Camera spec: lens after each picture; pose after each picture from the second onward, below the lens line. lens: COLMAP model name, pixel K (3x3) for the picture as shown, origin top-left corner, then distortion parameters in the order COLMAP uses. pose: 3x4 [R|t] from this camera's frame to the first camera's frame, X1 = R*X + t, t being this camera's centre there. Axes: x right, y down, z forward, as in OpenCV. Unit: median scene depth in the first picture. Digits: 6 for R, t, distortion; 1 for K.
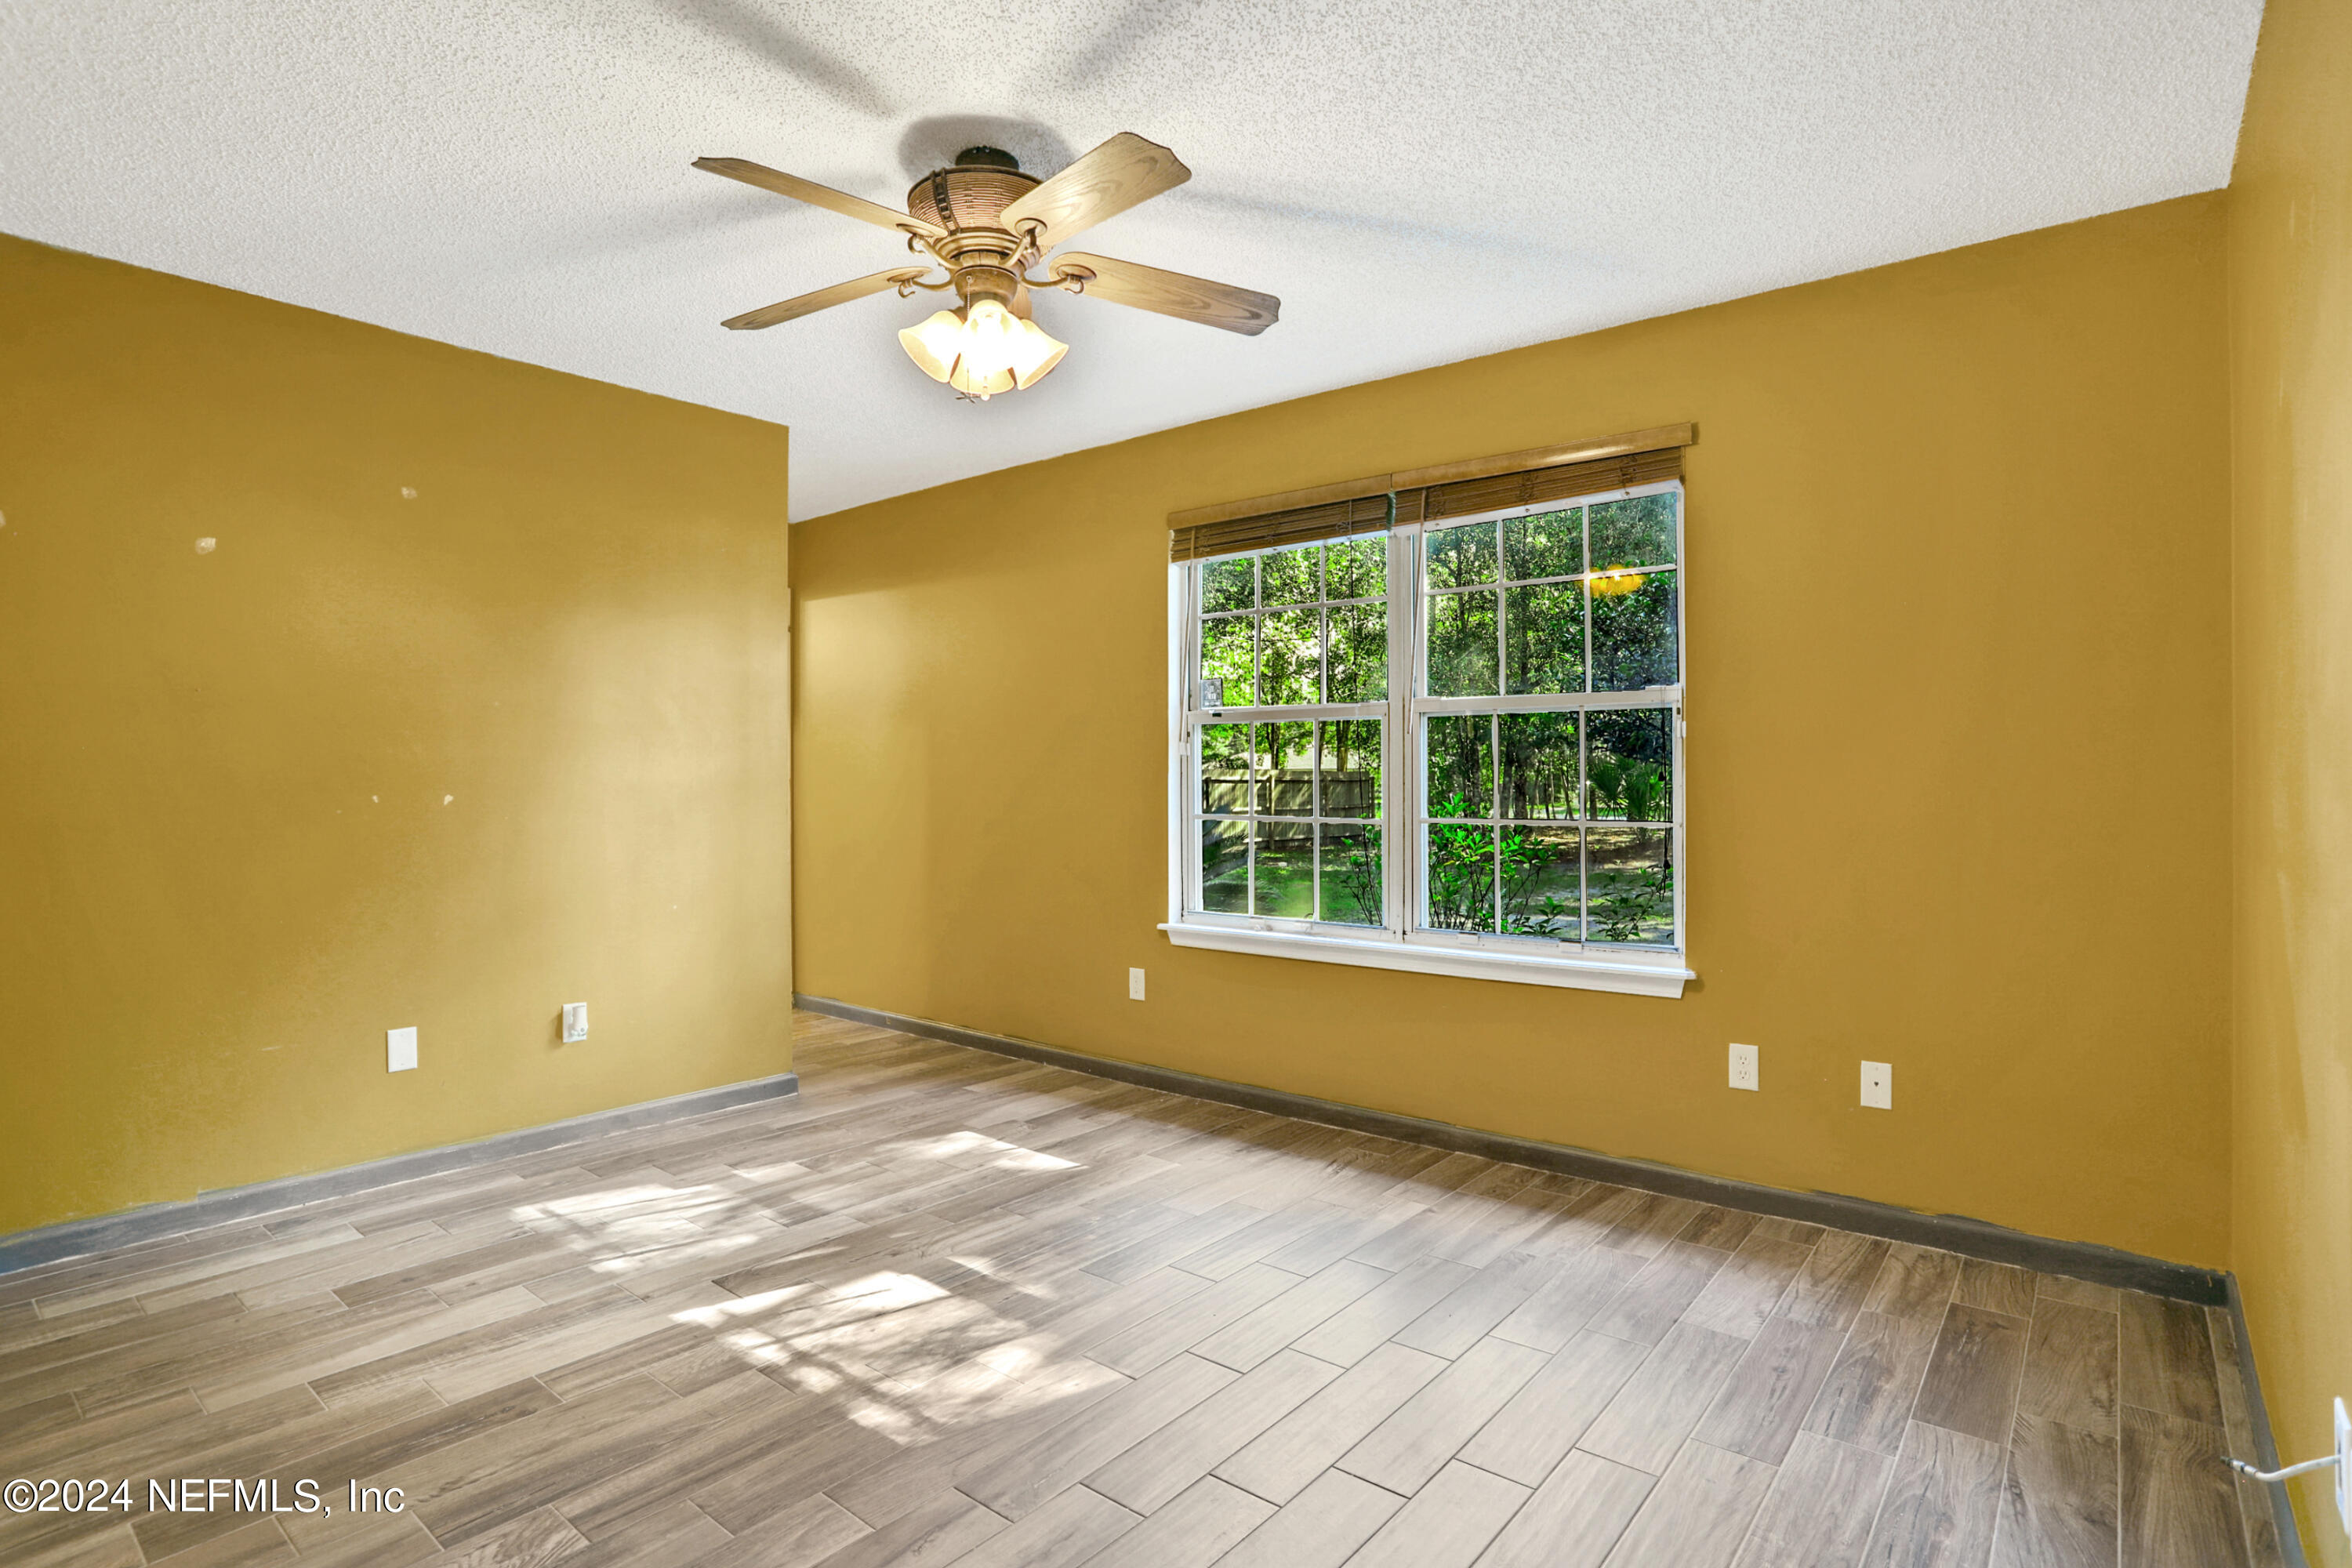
lens RADIAL K [[1215.1, 0, 1200.7], [0, 1215.1, 781.9], [0, 0, 1]] dist [-0.066340, 0.030461]
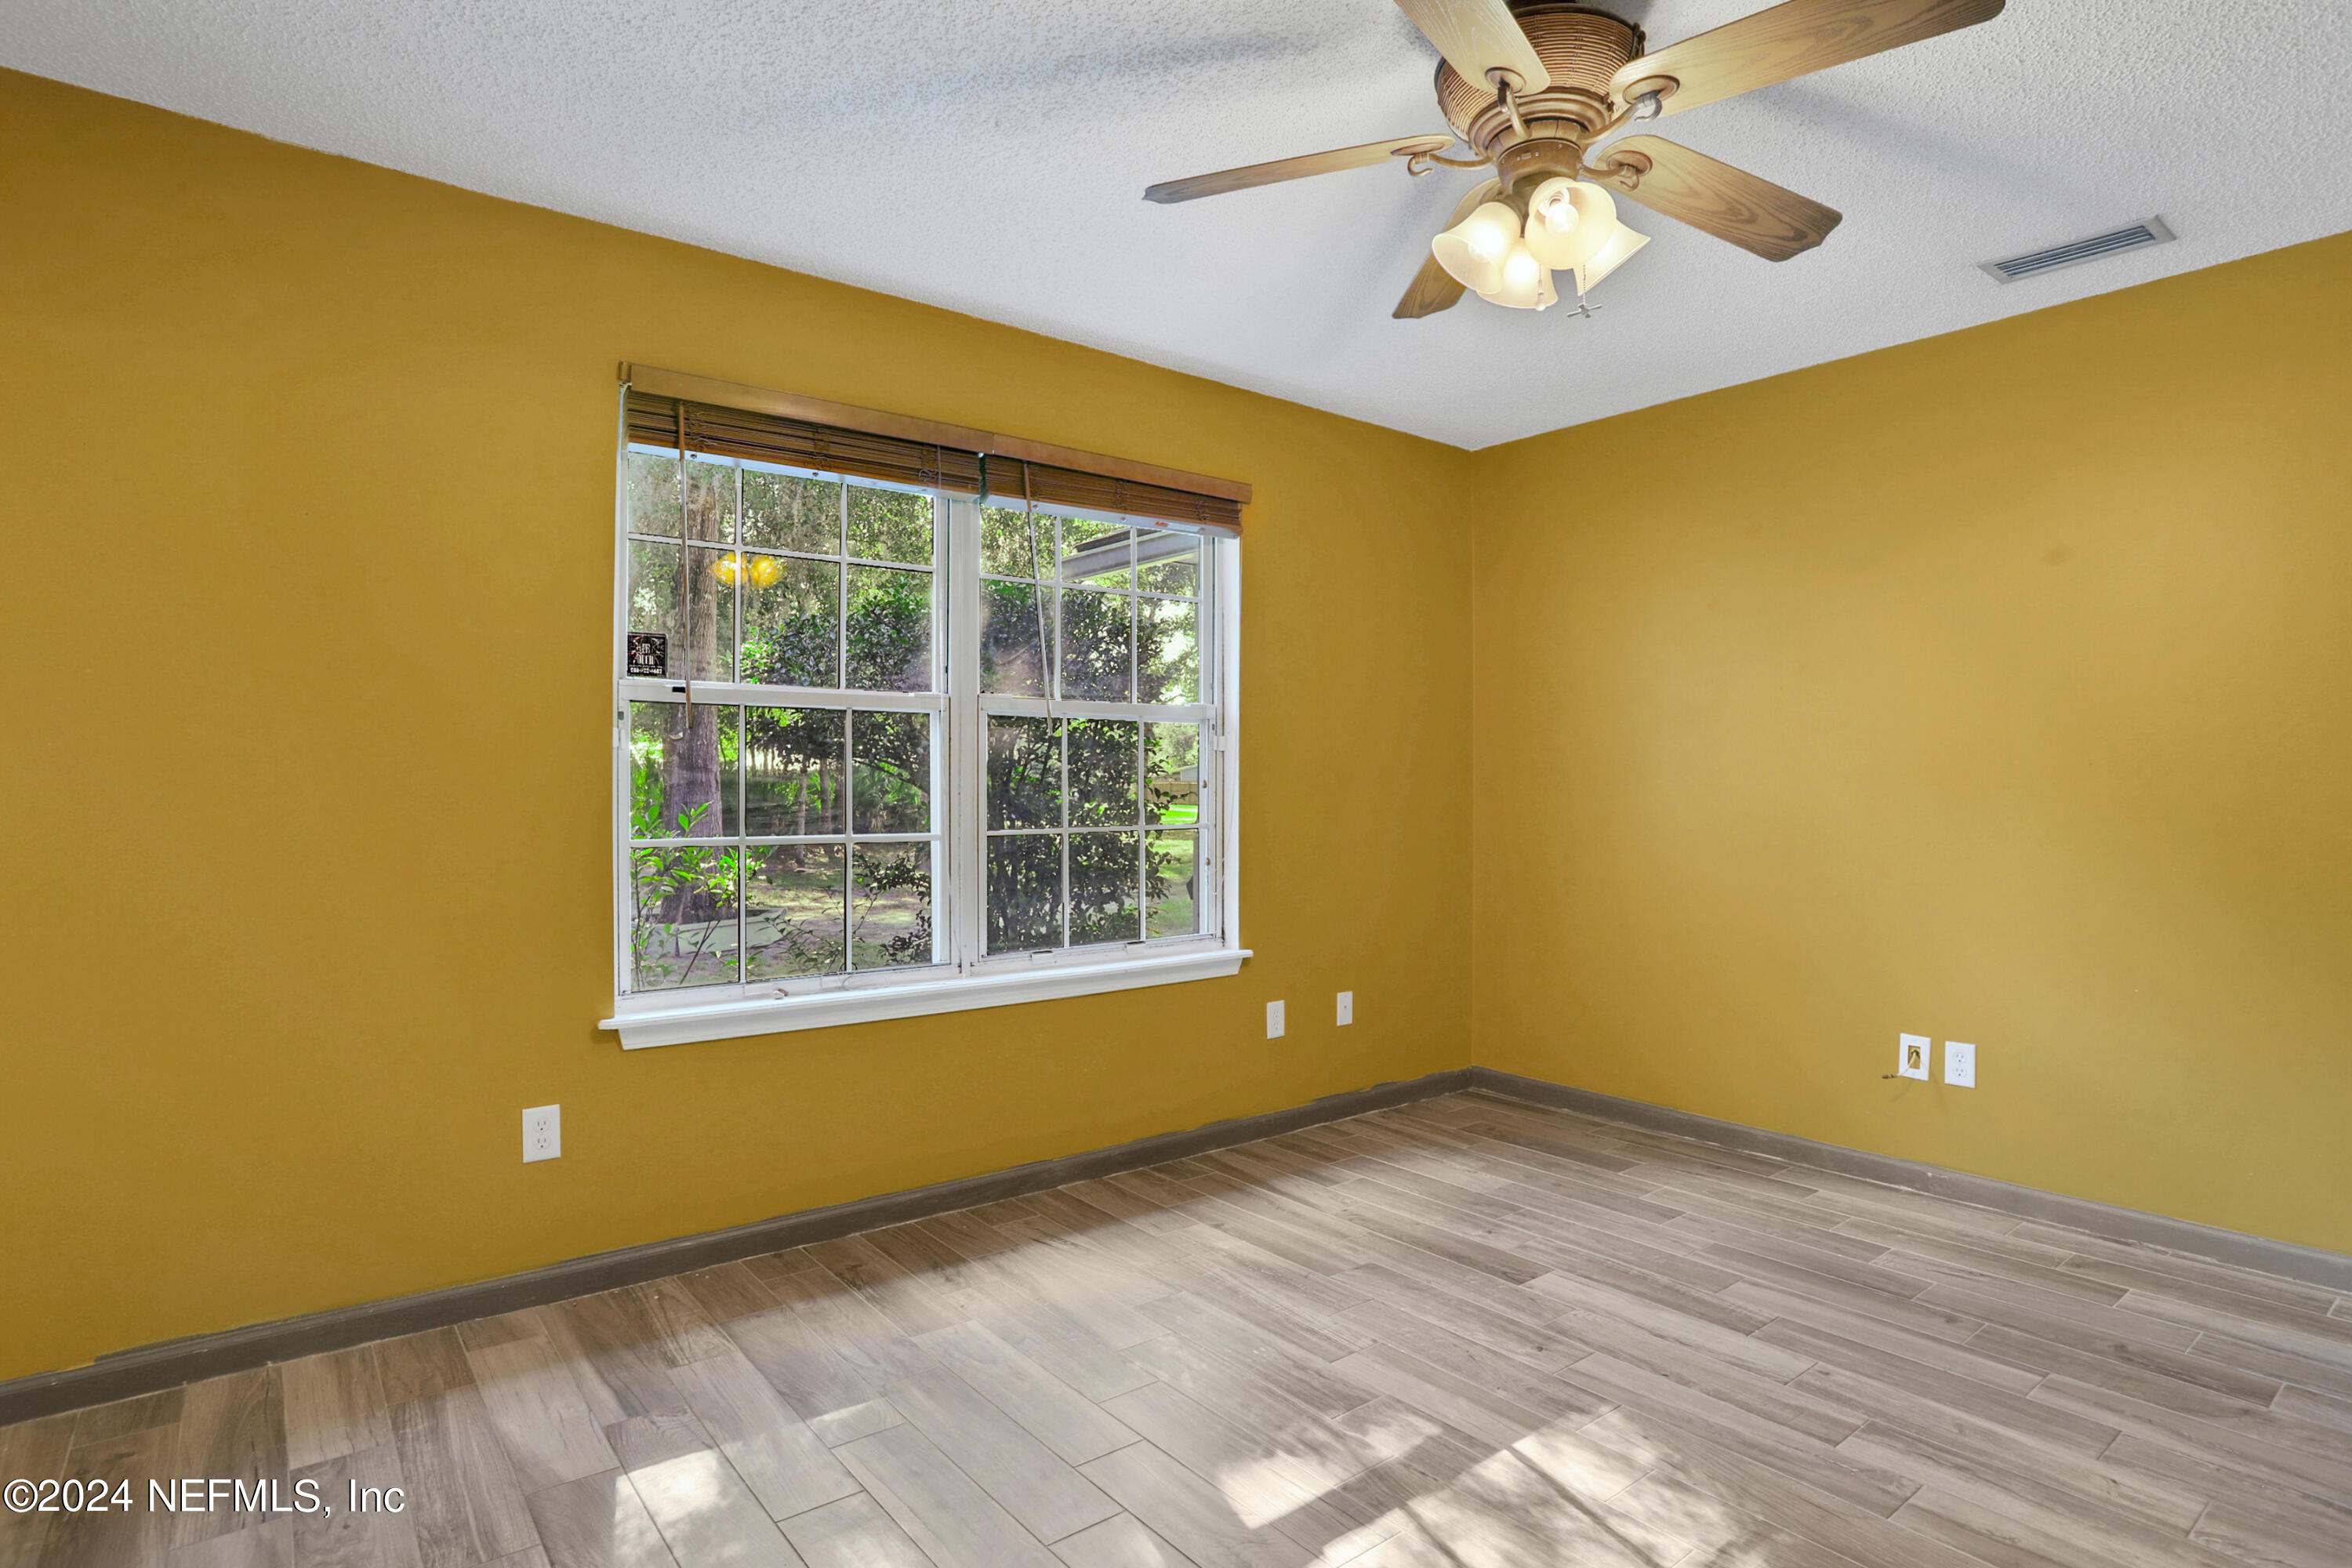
lens RADIAL K [[1215.1, 0, 1200.7], [0, 1215.1, 781.9], [0, 0, 1]] dist [-0.066340, 0.030461]
pose [[0.218774, -0.006306, 0.975755, -0.746350], [-0.003559, 0.999967, 0.007260, -0.015046], [-0.975769, -0.005061, 0.218744, 0.765837]]
